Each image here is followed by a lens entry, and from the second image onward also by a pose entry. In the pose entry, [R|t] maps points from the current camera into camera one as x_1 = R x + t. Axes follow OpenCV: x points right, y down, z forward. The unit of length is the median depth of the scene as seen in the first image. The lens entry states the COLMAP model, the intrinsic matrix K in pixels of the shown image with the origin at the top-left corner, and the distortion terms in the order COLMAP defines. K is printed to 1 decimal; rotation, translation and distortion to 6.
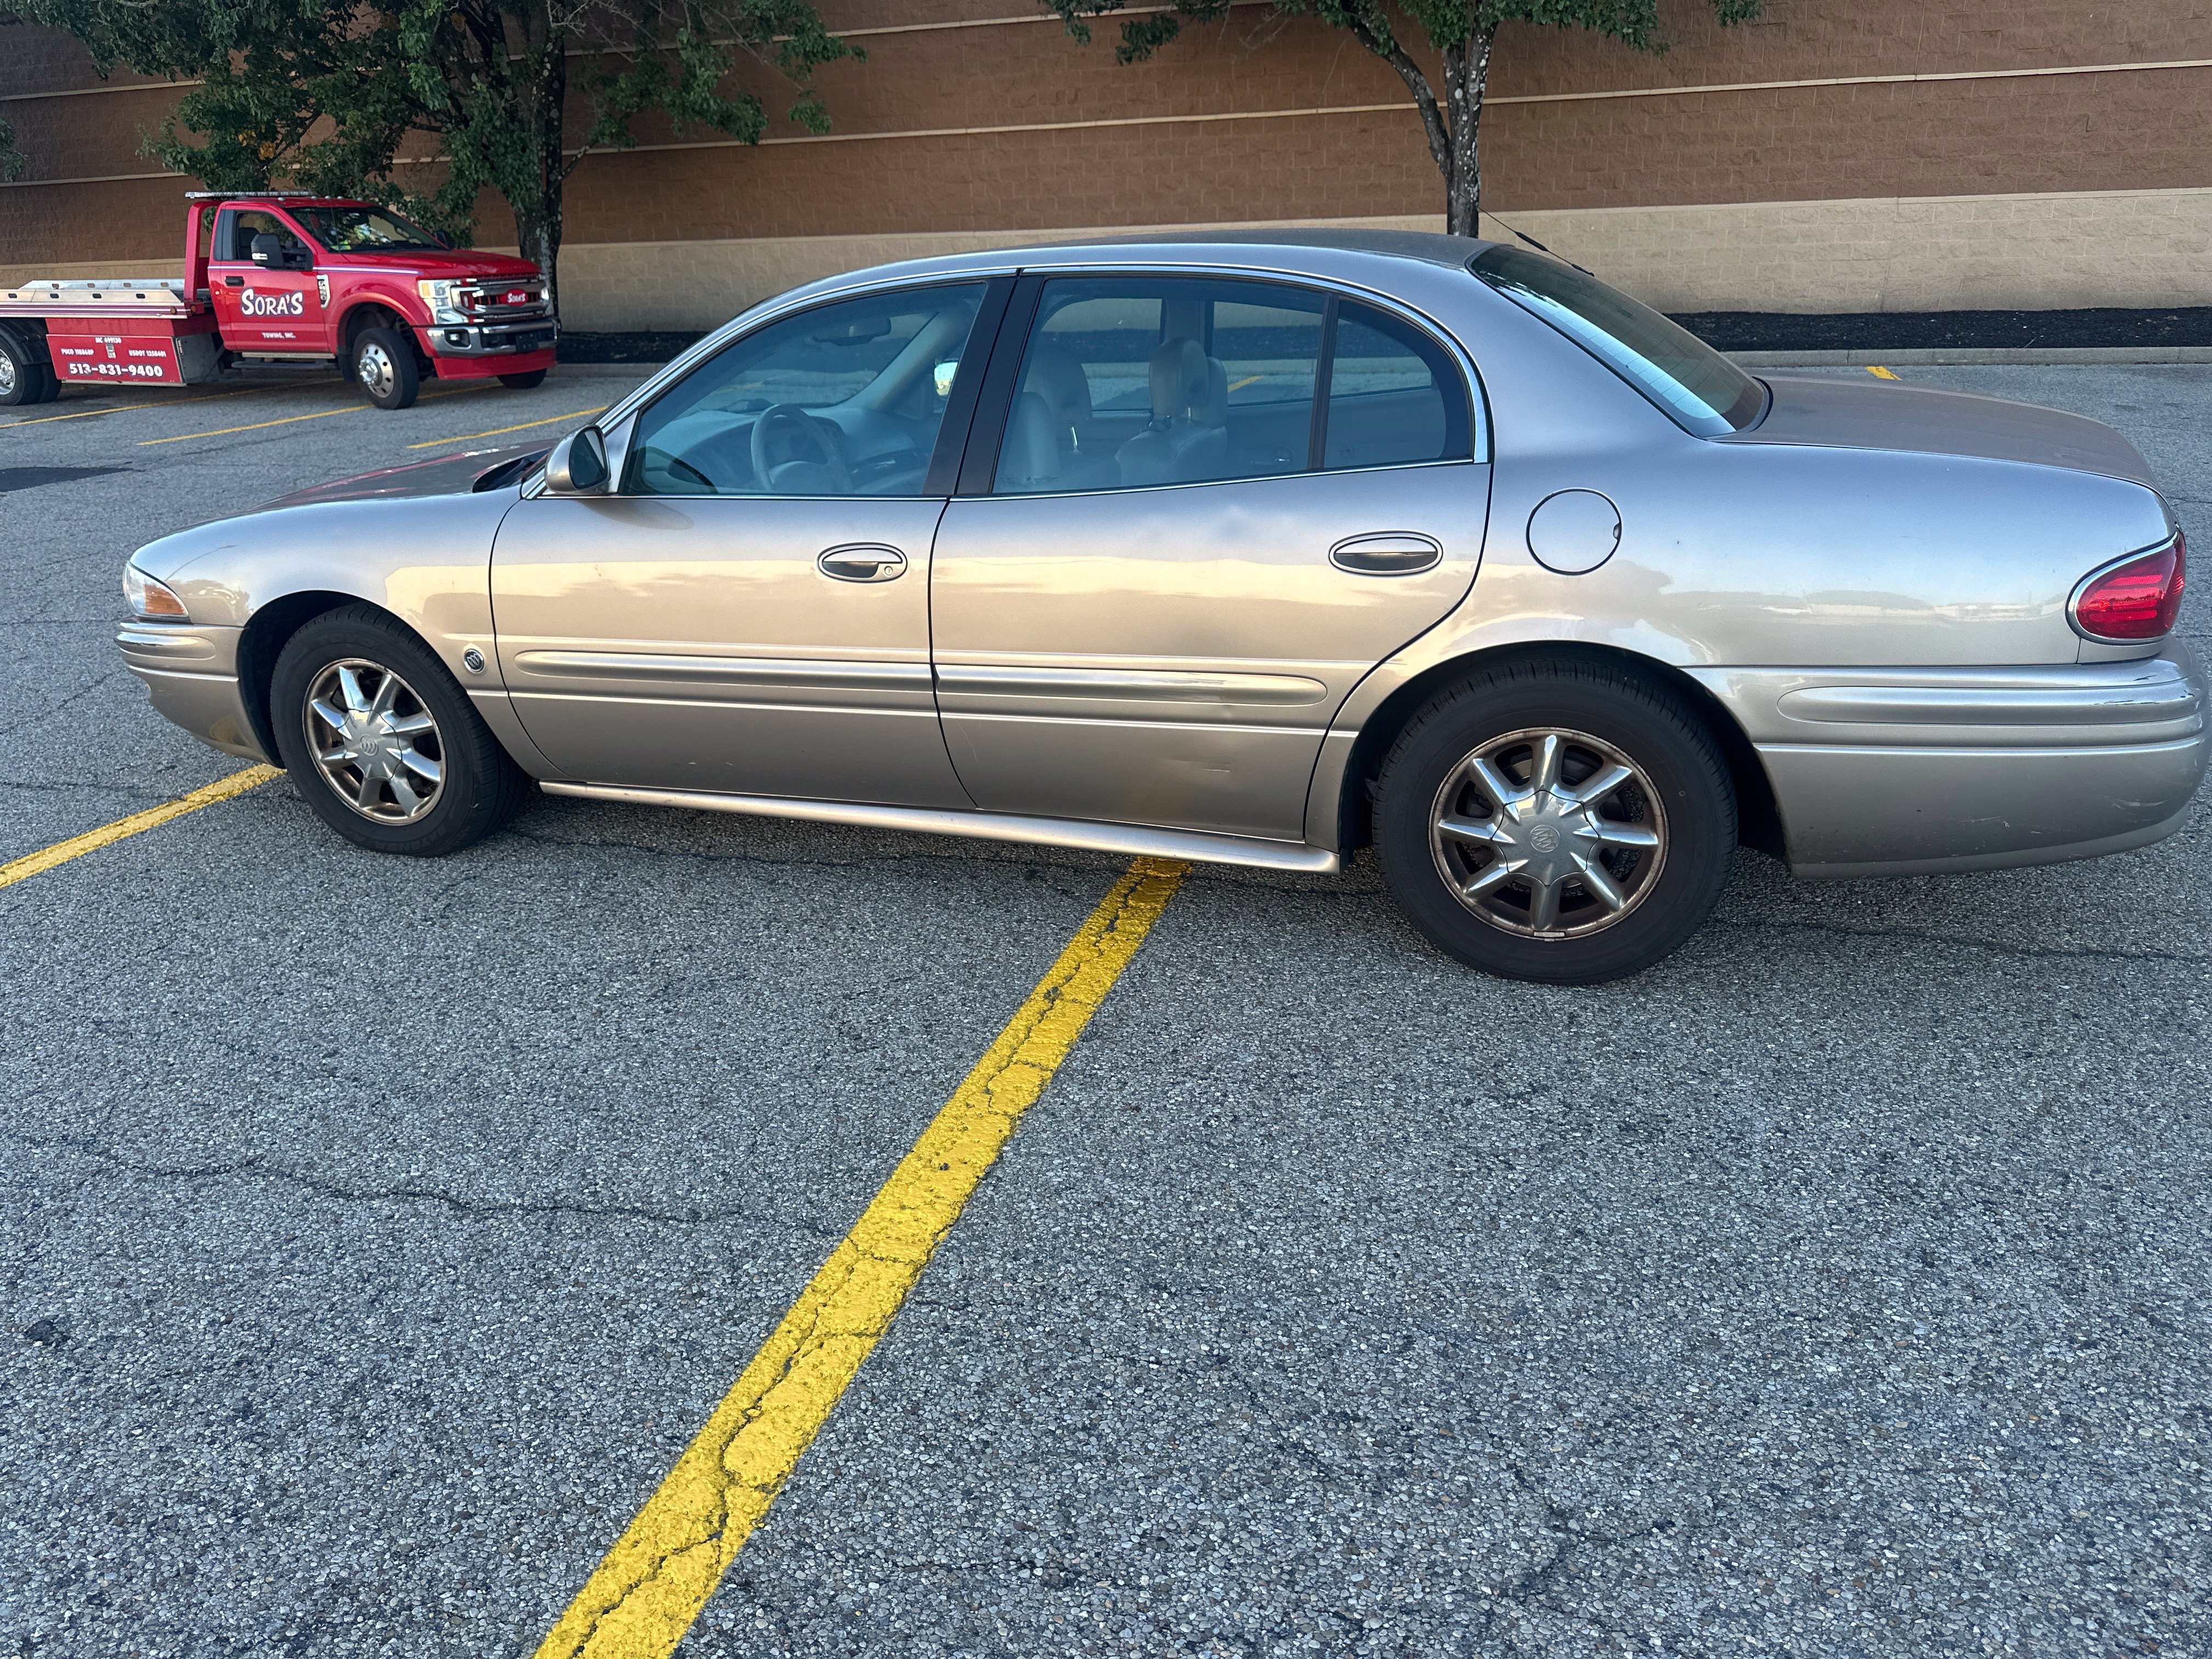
lens RADIAL K [[1571.1, 0, 1096.8], [0, 1571.1, 843.7], [0, 0, 1]] dist [0.025853, -0.035356]
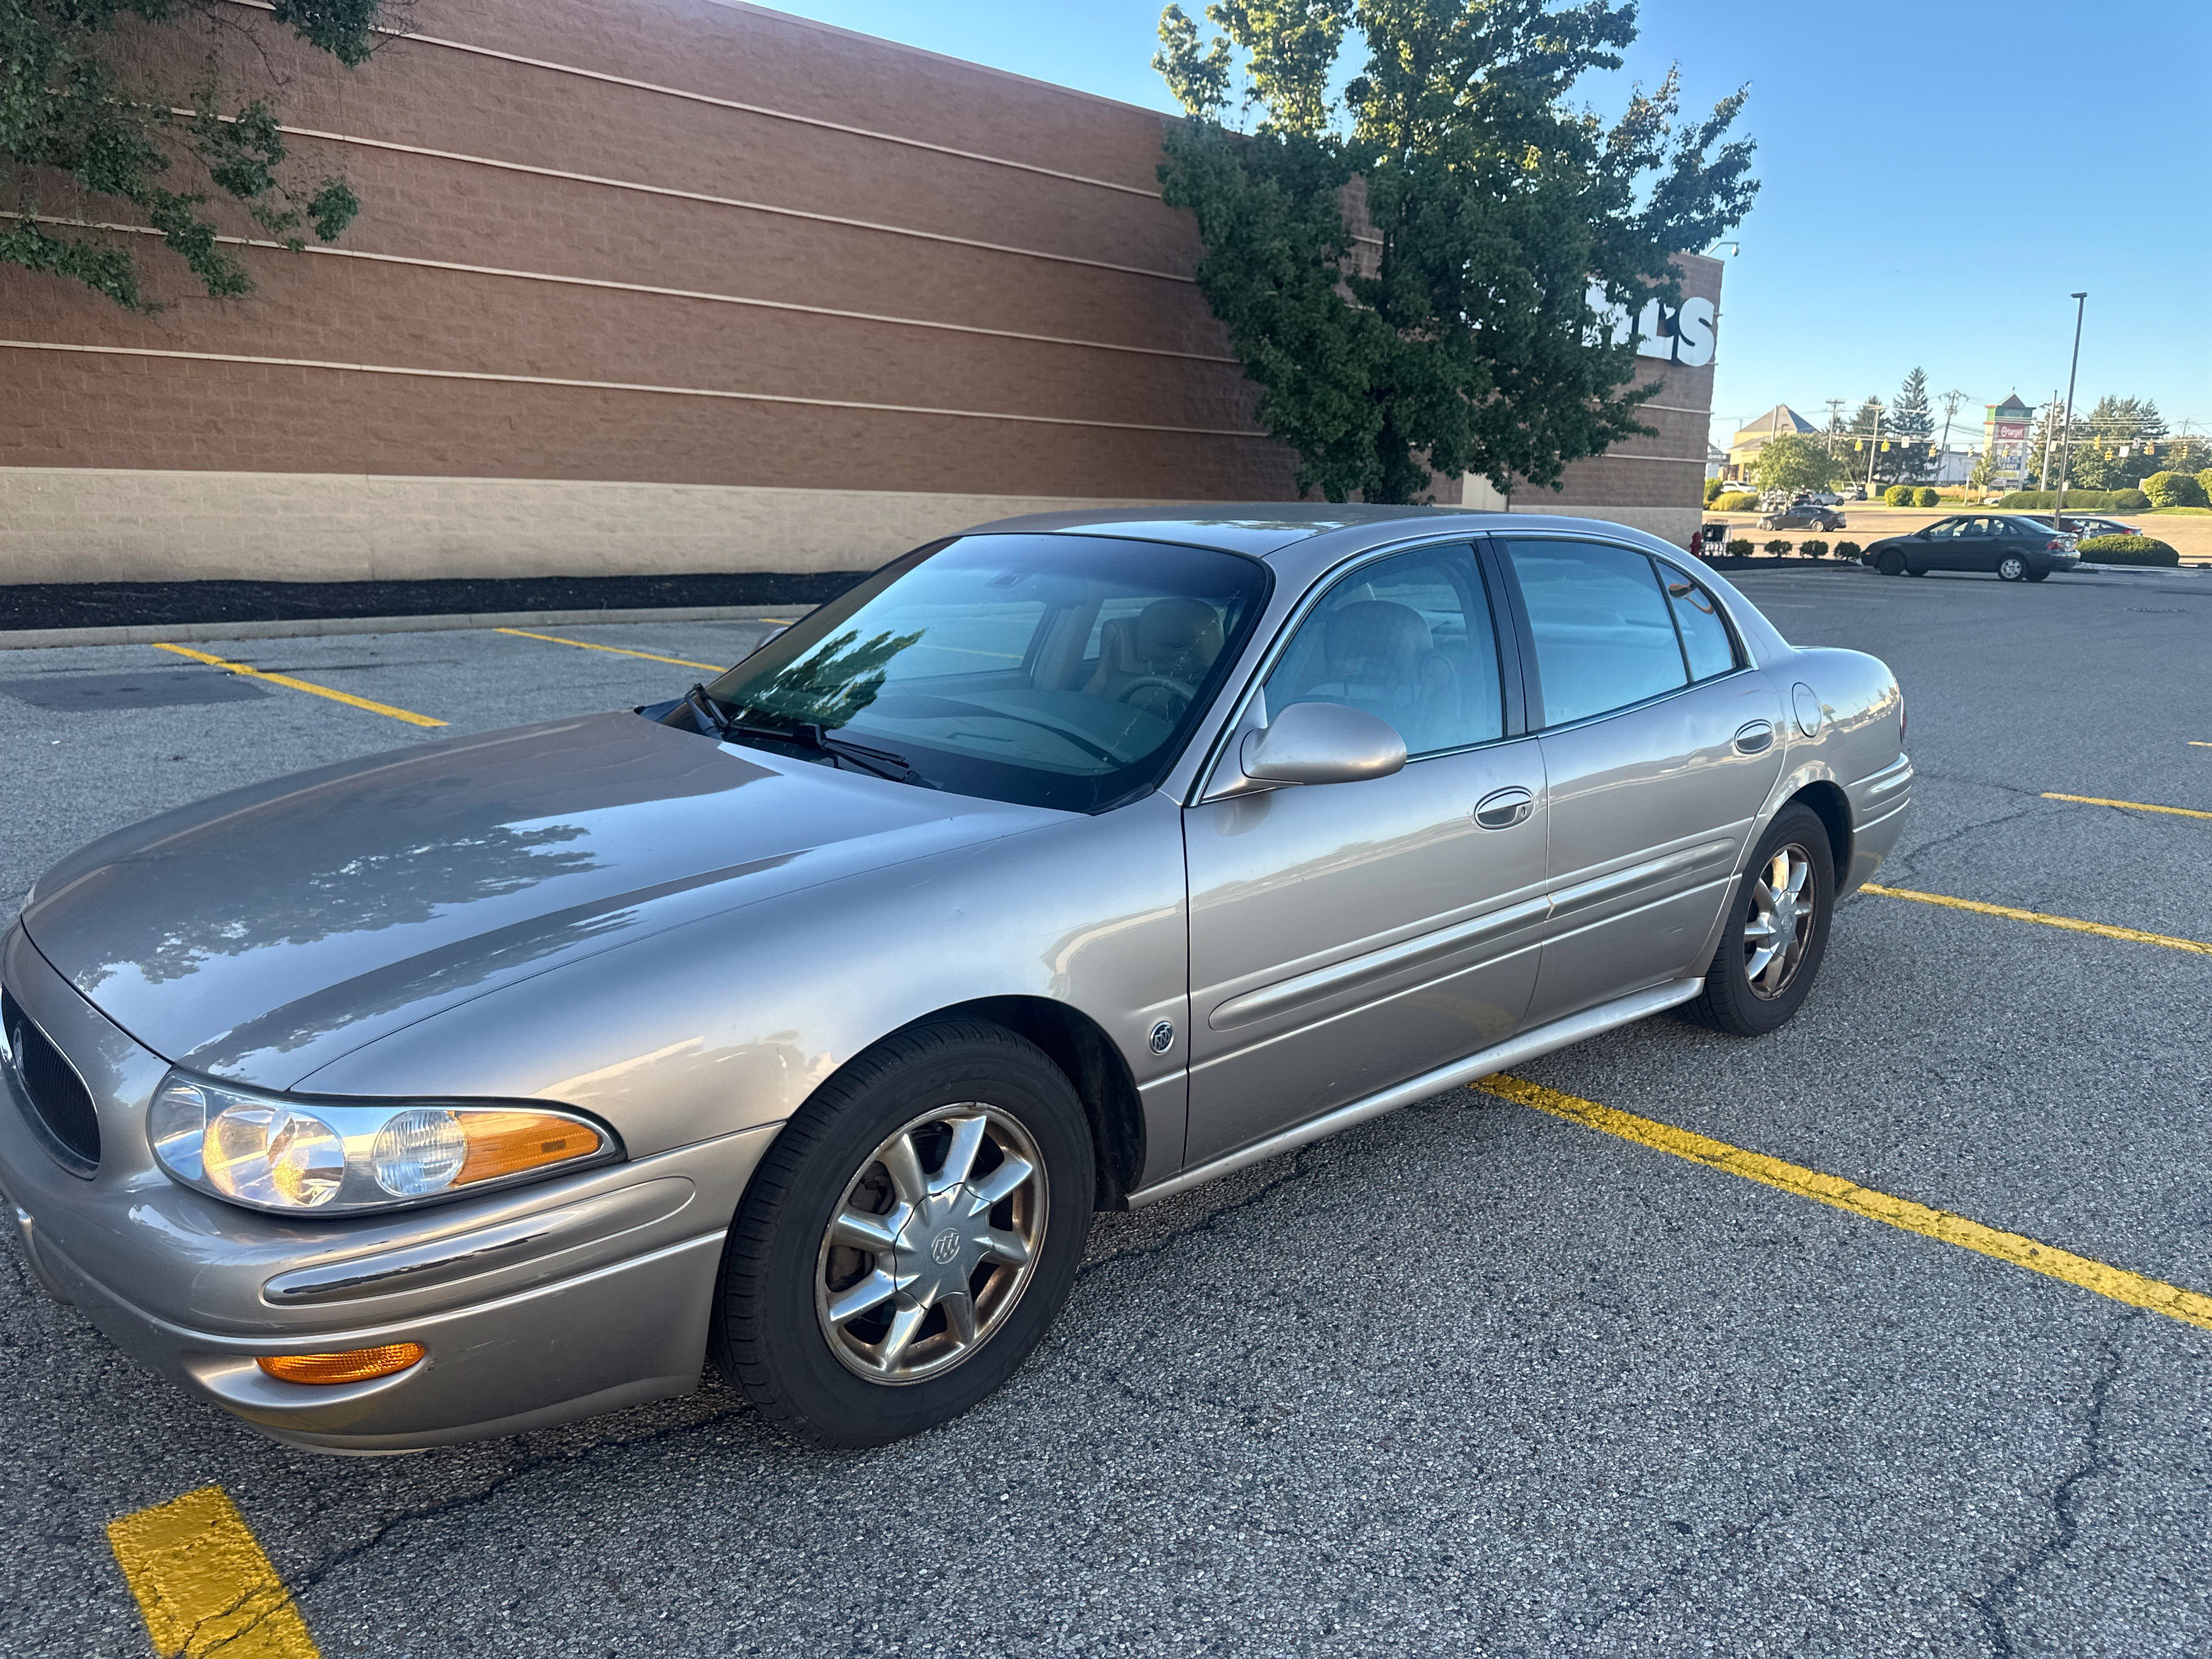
lens RADIAL K [[1571.1, 0, 1110.1], [0, 1571.1, 824.1], [0, 0, 1]] dist [0.025853, -0.035356]
pose [[0.465656, -0.137353, 0.874242, -1.012329], [0.286155, 0.958182, -0.001876, -0.214297], [-0.837425, 0.251042, 0.485487, 0.656559]]
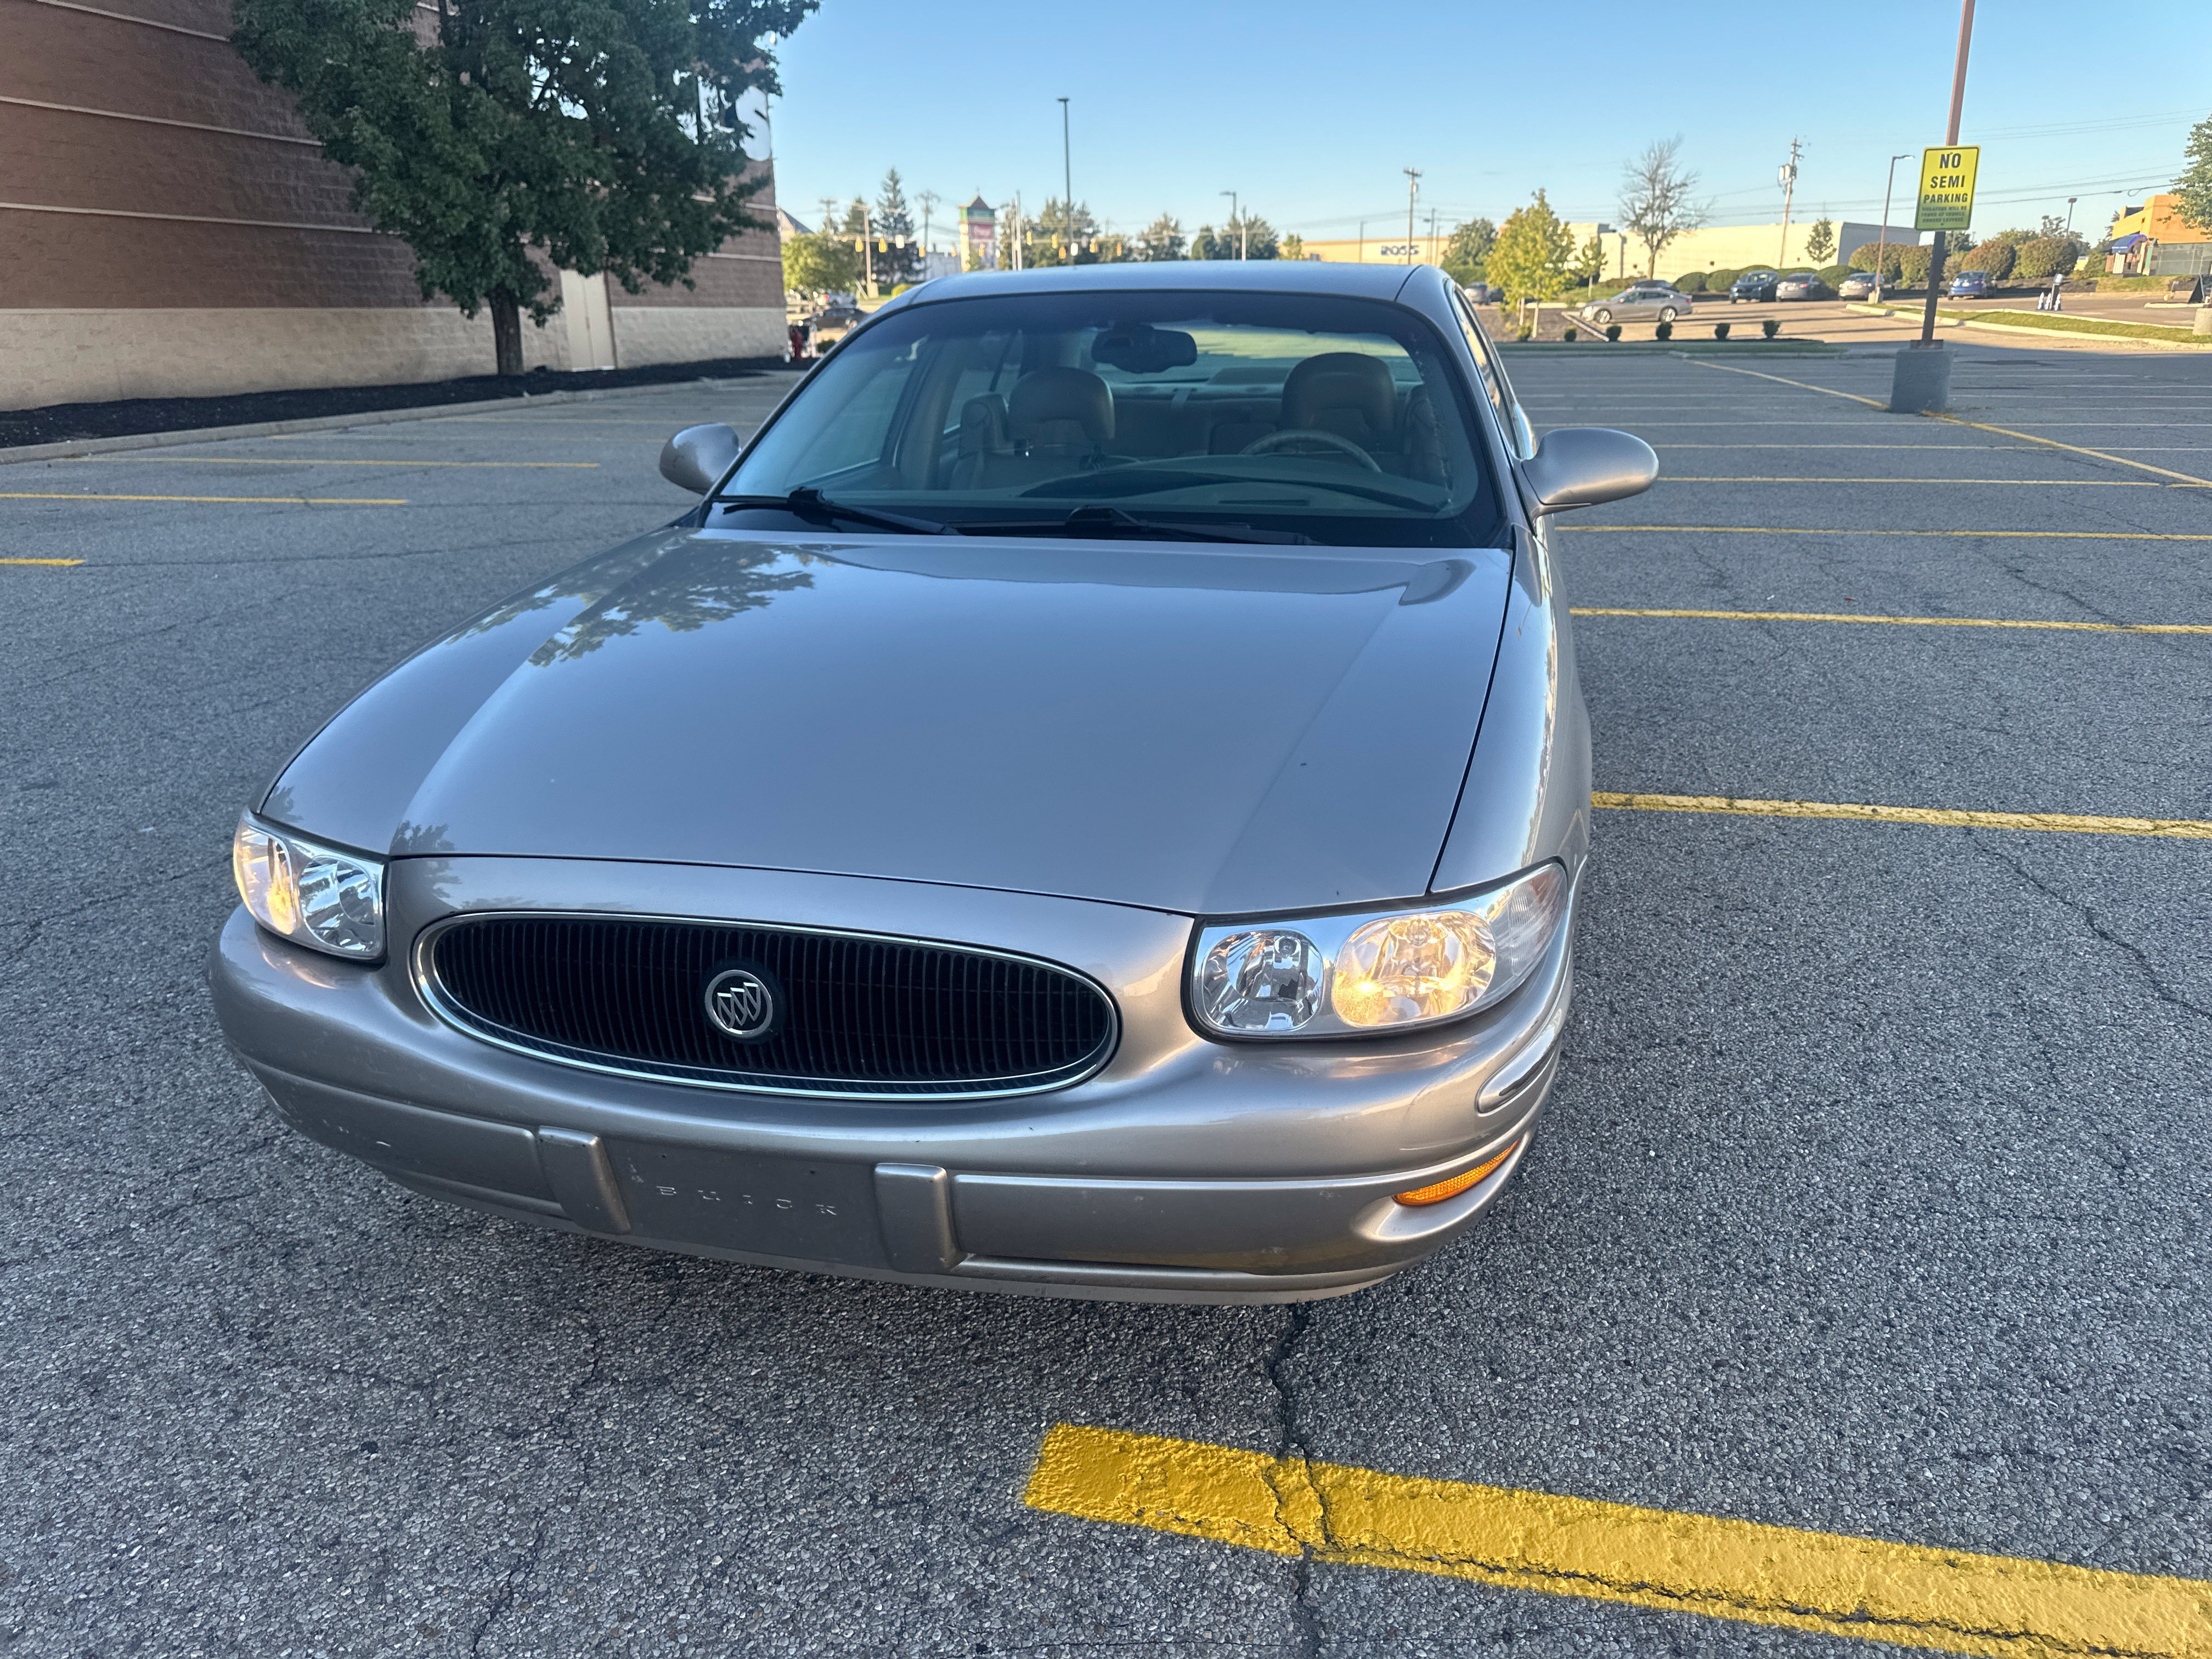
lens RADIAL K [[1571.1, 0, 1119.1], [0, 1571.1, 842.8], [0, 0, 1]] dist [0.025853, -0.035356]
pose [[-0.109738, -0.285575, 0.952053, -1.123252], [0.372134, 0.876369, 0.305767, -0.395230], [-0.921669, 0.387846, 0.010101, 1.221480]]
